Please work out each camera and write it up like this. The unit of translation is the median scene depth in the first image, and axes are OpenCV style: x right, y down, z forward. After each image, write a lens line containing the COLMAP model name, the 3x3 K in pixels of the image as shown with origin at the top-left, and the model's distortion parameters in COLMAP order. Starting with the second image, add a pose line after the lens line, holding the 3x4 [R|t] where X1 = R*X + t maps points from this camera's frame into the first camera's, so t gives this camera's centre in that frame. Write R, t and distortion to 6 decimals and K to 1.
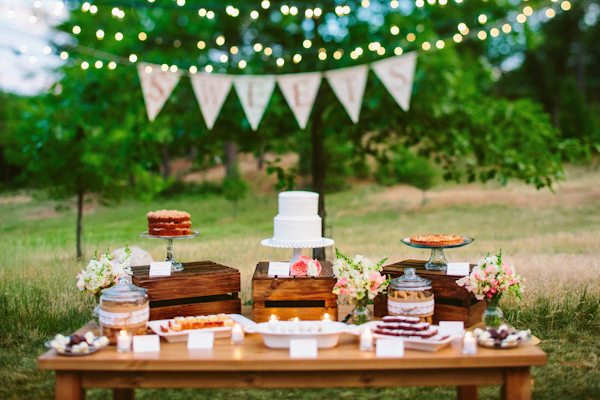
lens RADIAL K [[902.0, 0, 296.4], [0, 902.0, 188.0], [0, 0, 1]] dist [-0.000400, -0.040108]
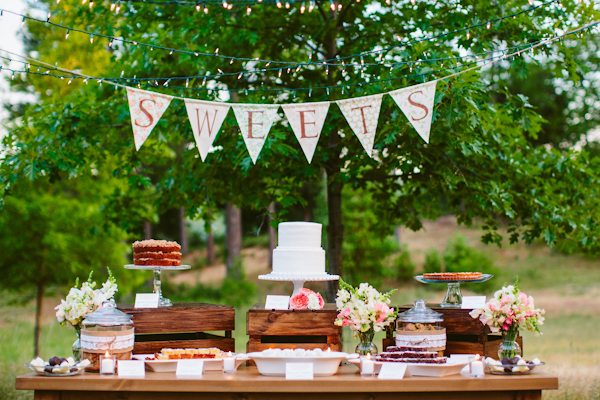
lens RADIAL K [[1168.0, 0, 300.0], [0, 1168.0, 200.0], [0, 0, 1]] dist [-0.034134, 0.102522]
pose [[0.999835, 0.009552, -0.015450, 0.021937], [-0.010710, 0.996994, -0.076738, 0.080391], [0.014671, 0.076891, 0.996932, -0.187243]]
